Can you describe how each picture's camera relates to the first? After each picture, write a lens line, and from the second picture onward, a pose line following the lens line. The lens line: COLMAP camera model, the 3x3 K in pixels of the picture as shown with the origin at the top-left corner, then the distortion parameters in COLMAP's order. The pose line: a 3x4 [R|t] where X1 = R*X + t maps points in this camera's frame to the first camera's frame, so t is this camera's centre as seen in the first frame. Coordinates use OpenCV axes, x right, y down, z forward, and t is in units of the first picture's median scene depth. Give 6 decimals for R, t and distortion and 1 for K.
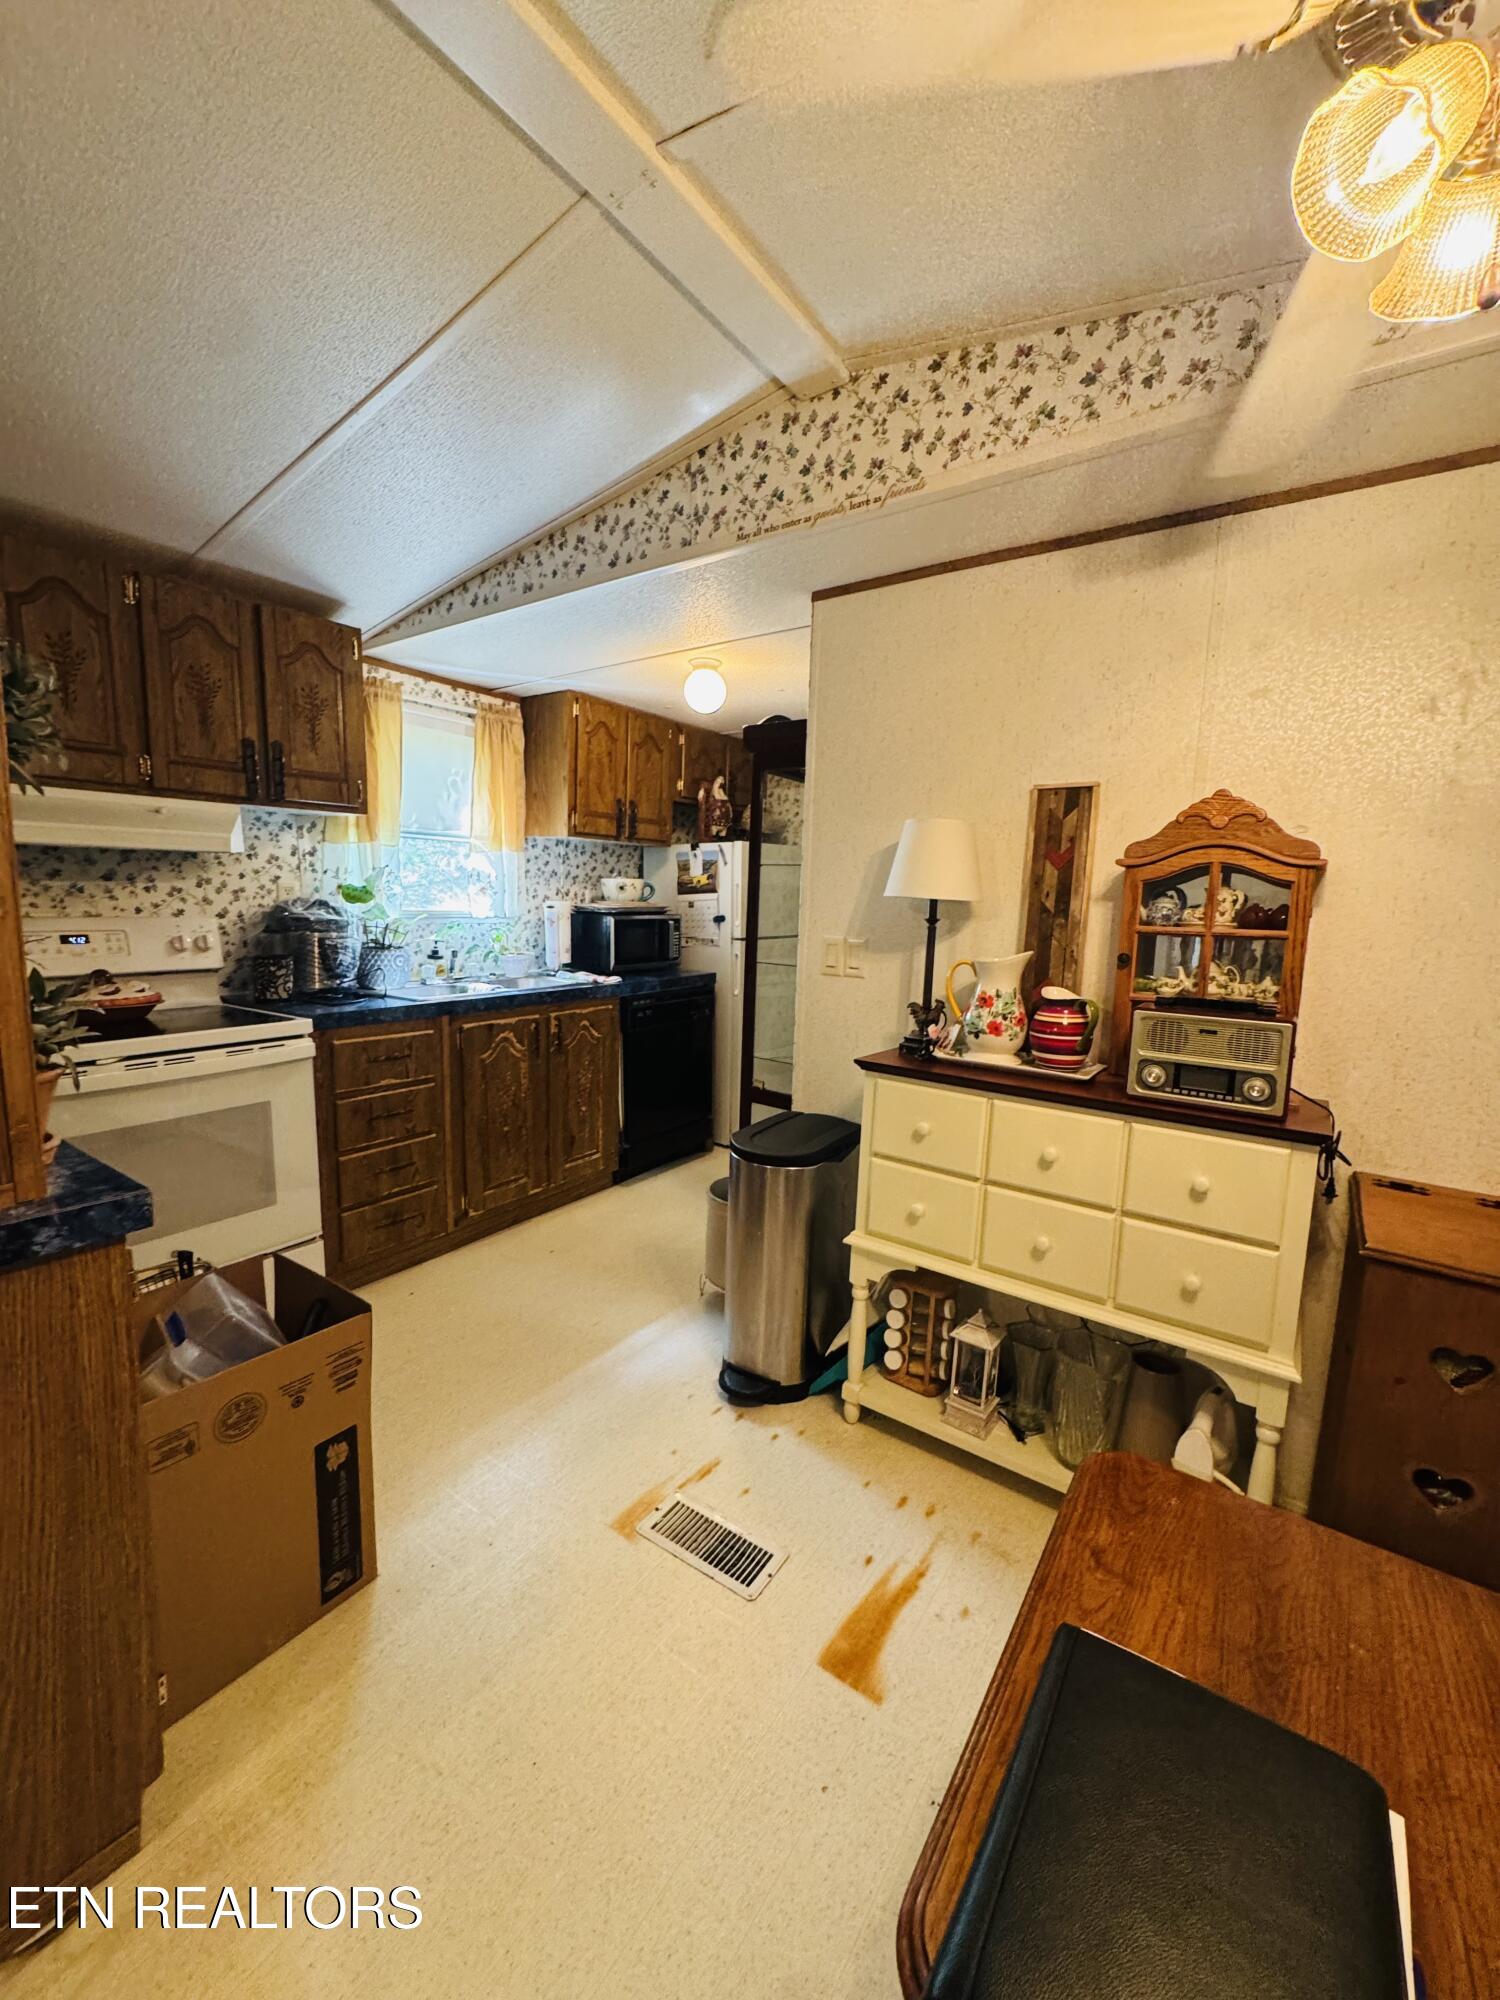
lens RADIAL K [[797.0, 0, 750.0], [0, 797.0, 1000.0], [0, 0, 1]] dist [-0.002095, -0.000152]
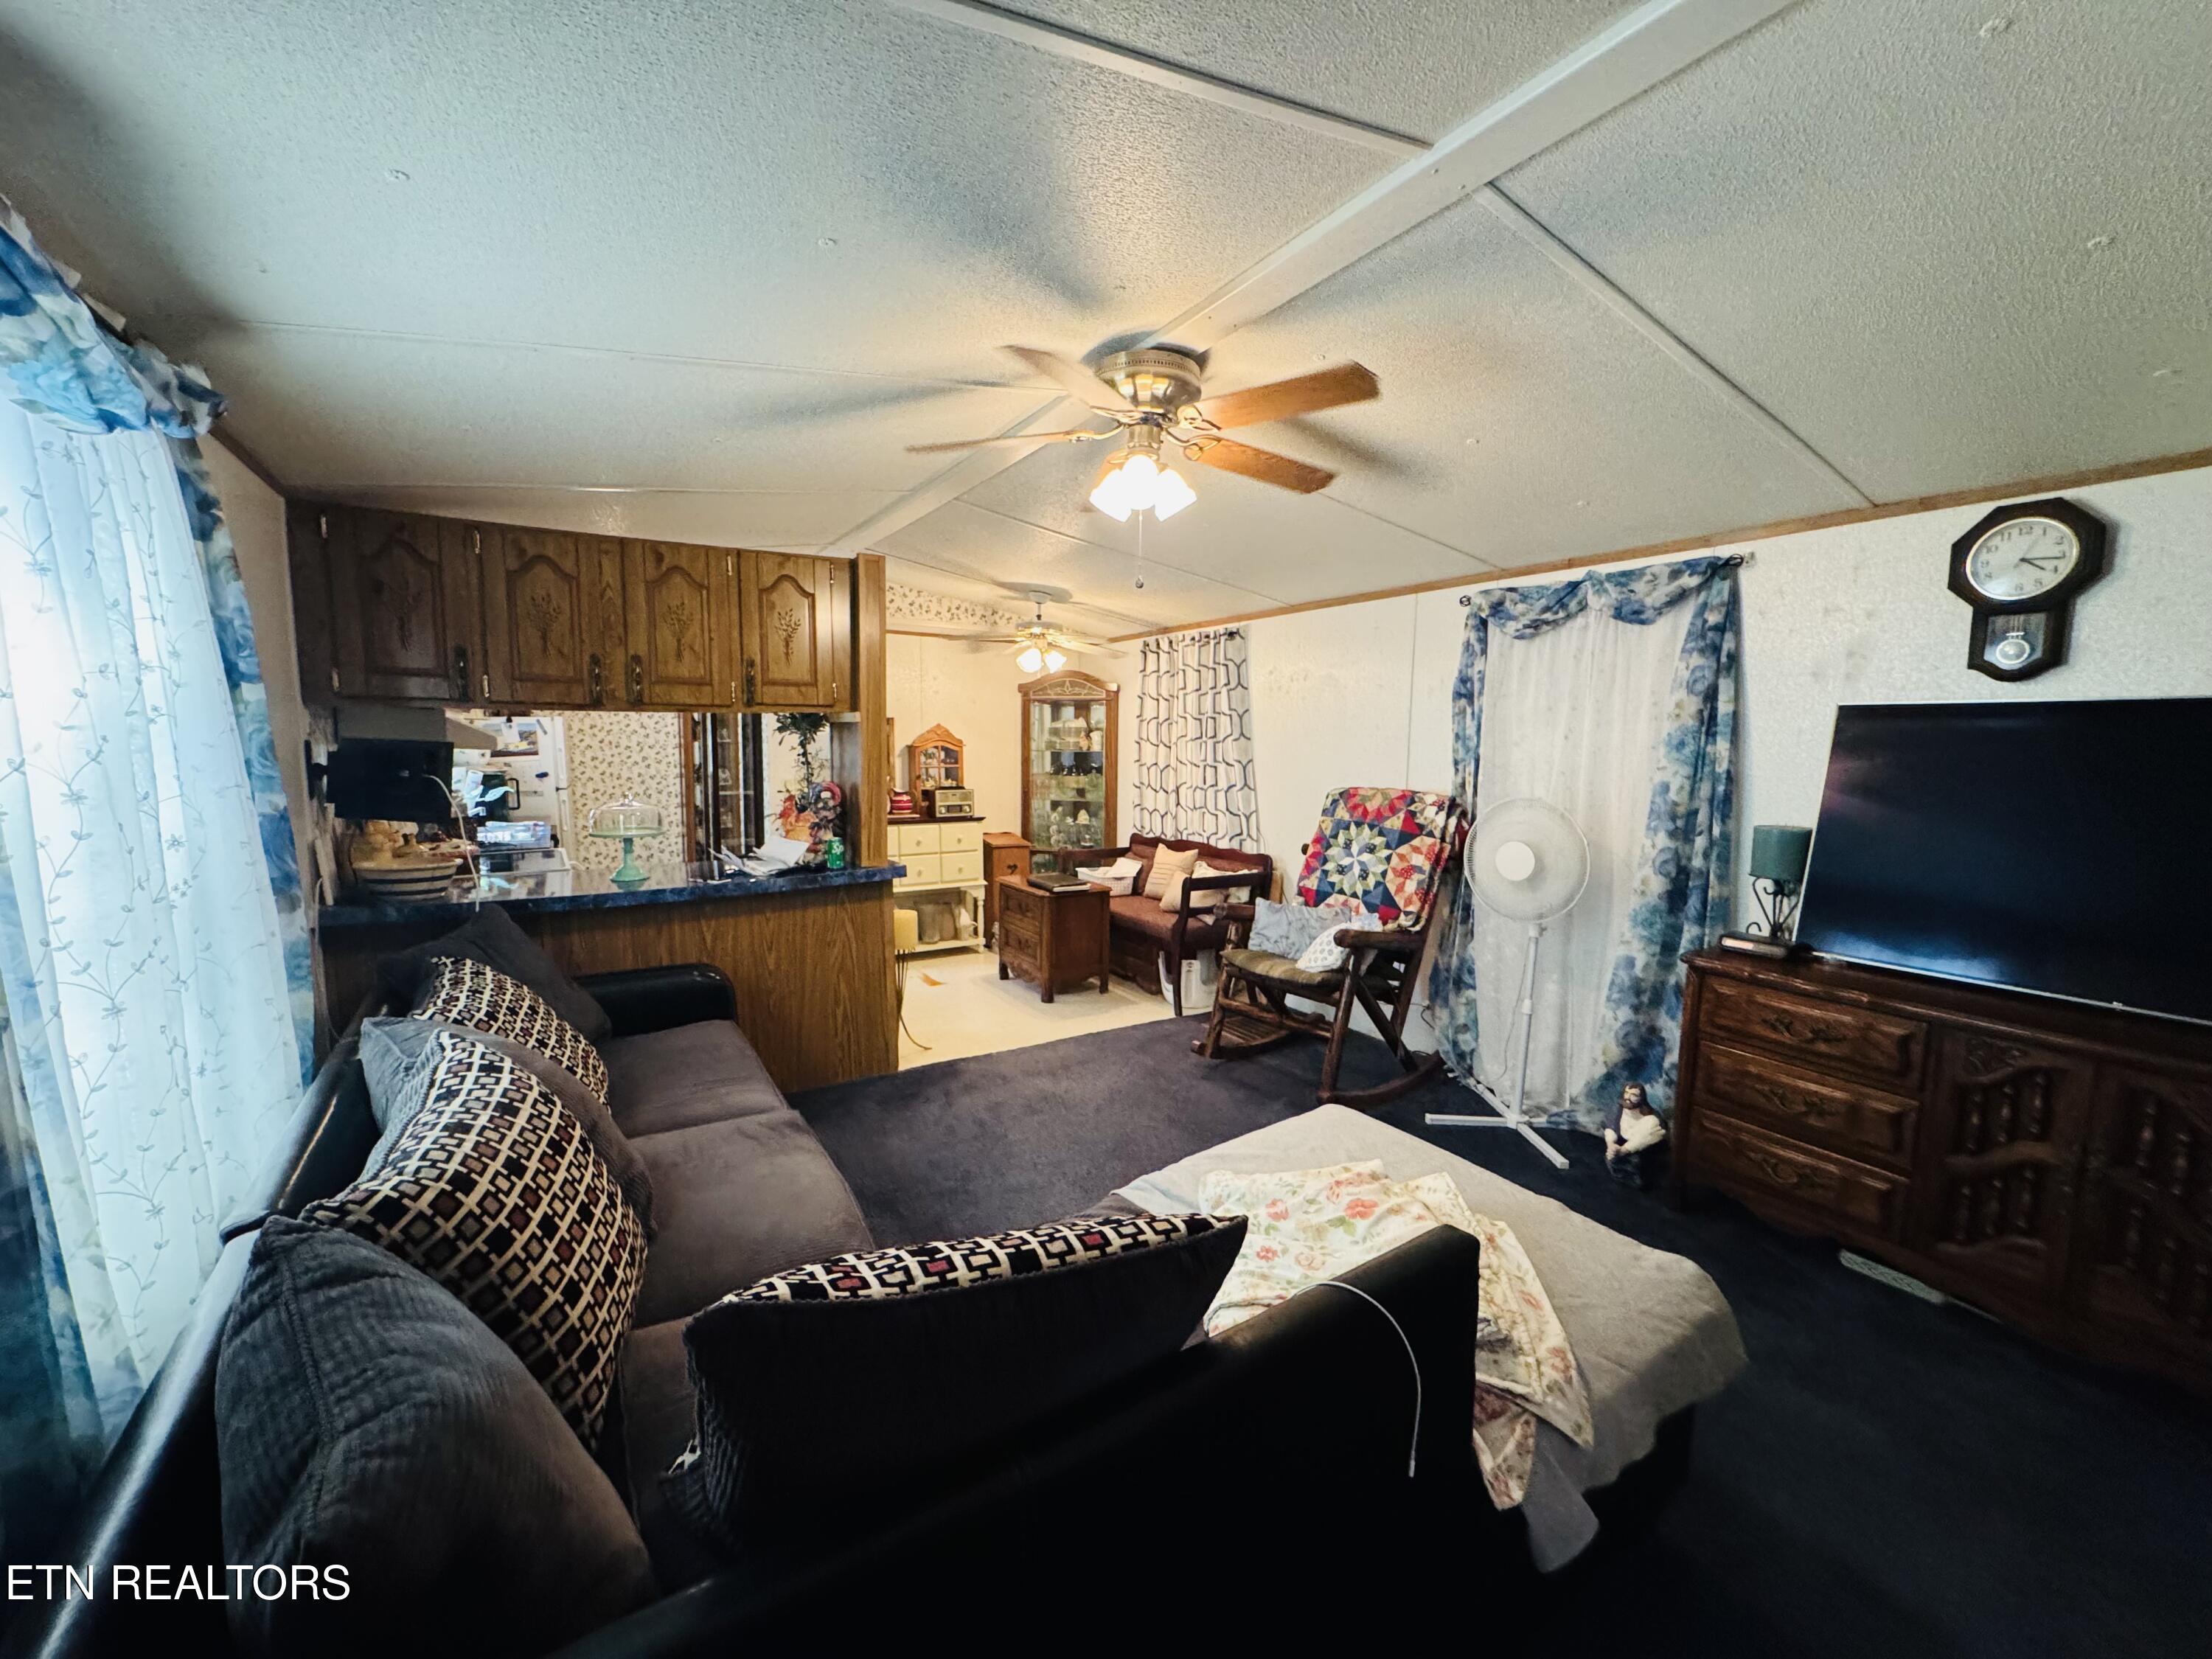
lens RADIAL K [[881.5, 0, 1106.0], [0, 881.5, 829.5], [0, 0, 1]] dist [-0.002095, -0.000152]
pose [[0.379236, -0.110071, 0.918730, -2.644738], [0.124136, 0.989976, 0.067366, 0.013444], [-0.916935, 0.088500, 0.389099, -1.064883]]
